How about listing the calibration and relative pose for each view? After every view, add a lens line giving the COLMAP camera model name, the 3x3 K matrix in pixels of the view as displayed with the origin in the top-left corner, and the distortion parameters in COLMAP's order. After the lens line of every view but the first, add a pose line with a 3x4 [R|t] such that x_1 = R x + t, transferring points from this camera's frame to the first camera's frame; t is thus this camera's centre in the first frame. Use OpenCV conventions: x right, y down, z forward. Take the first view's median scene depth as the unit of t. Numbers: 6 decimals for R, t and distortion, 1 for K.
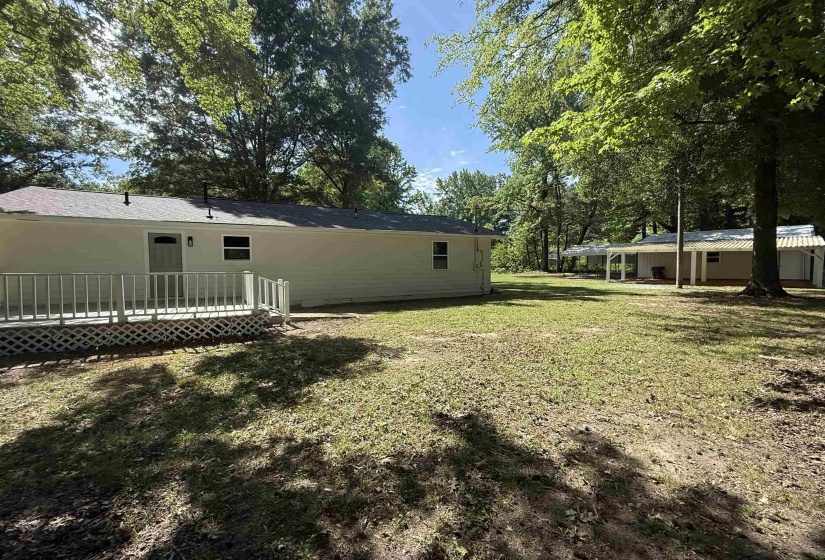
lens RADIAL K [[356.2, 0, 431.1], [0, 356.2, 281.1], [0, 0, 1]] dist [0.002283, 0.000507]
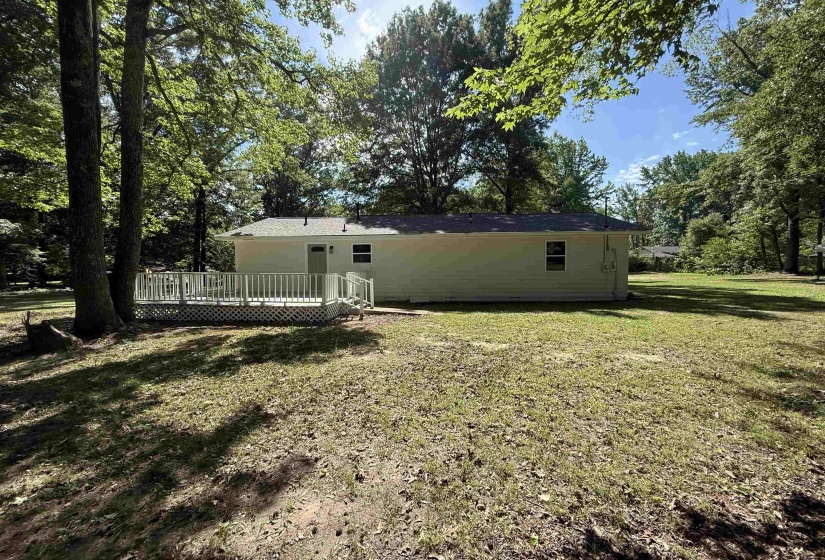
lens RADIAL K [[329.6, 0, 411.2], [0, 329.6, 285.3], [0, 0, 1]] dist [0.002433, 0.000203]
pose [[0.838156, 0.031442, -0.544523, 0.256202], [-0.021950, 0.999473, 0.023926, -0.010658], [0.544988, -0.008101, 0.838405, 0.105510]]
